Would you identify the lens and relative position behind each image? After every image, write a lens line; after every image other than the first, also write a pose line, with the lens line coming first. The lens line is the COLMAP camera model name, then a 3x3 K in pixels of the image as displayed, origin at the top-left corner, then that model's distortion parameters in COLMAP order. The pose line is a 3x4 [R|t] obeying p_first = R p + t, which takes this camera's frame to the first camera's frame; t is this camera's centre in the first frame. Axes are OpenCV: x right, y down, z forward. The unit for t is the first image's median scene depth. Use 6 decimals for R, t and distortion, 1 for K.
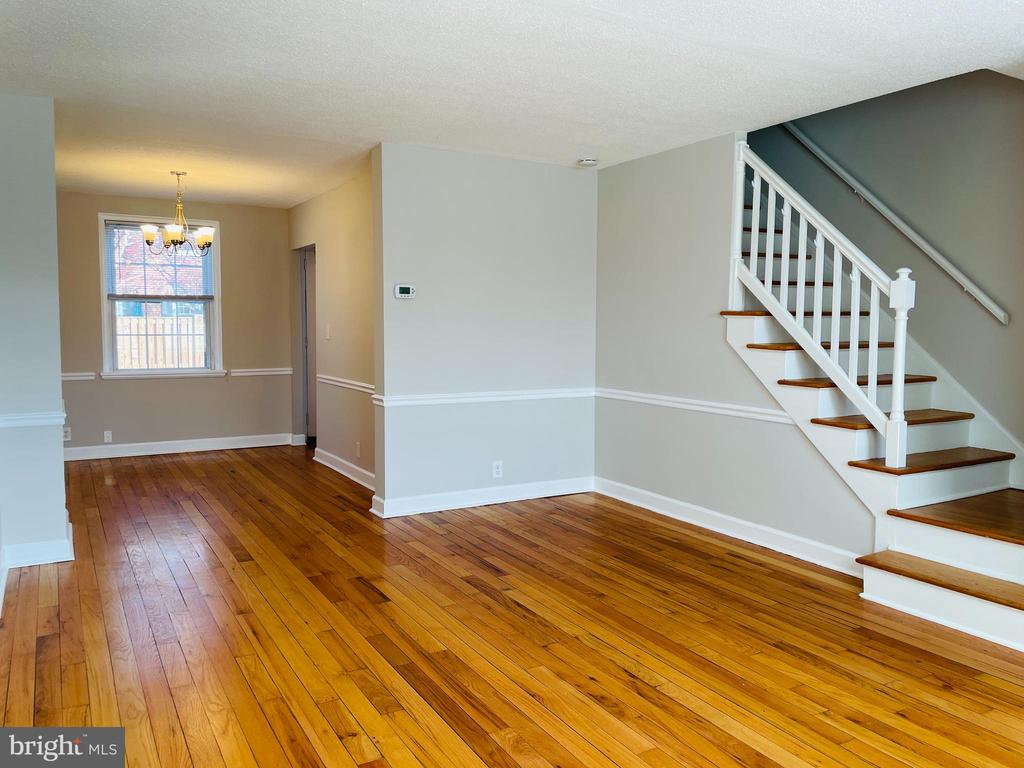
lens RADIAL K [[778.7, 0, 504.3], [0, 778.7, 378.2], [0, 0, 1]] dist [0.051807, -0.046209]
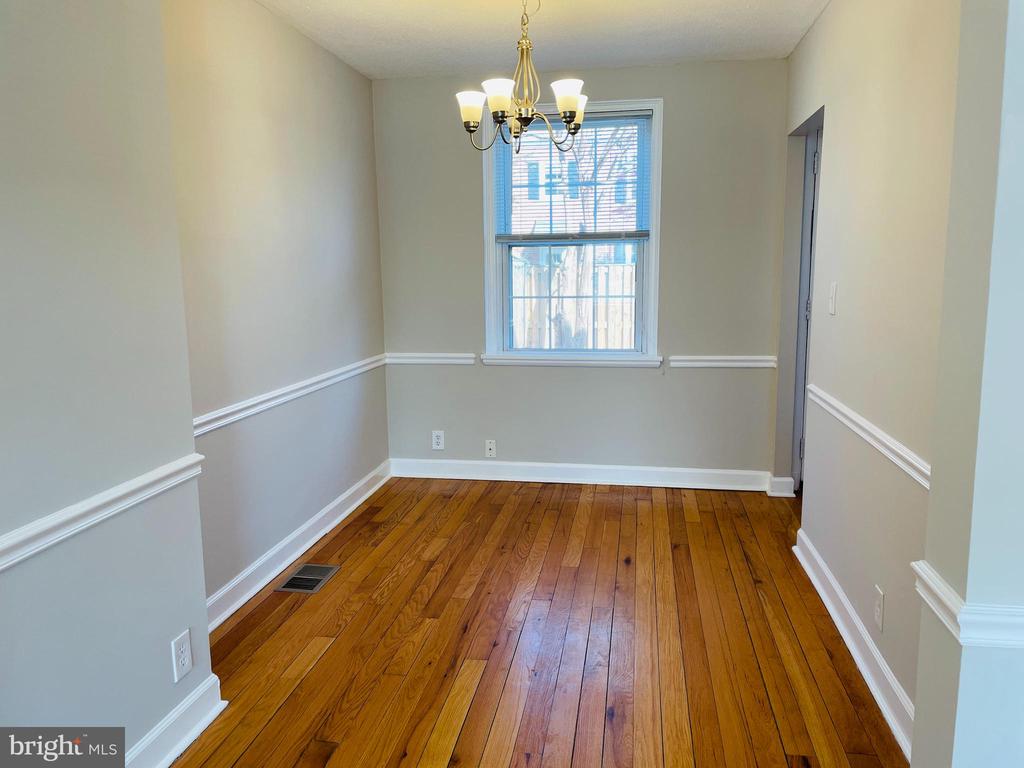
lens RADIAL K [[778.7, 0, 496.3], [0, 778.7, 383.1], [0, 0, 1]] dist [0.051807, -0.046209]
pose [[0.767343, 0.081404, -0.636049, -0.074824], [-0.030258, 0.995401, 0.090891, -0.040994], [0.640523, -0.050499, 0.766277, 0.472492]]
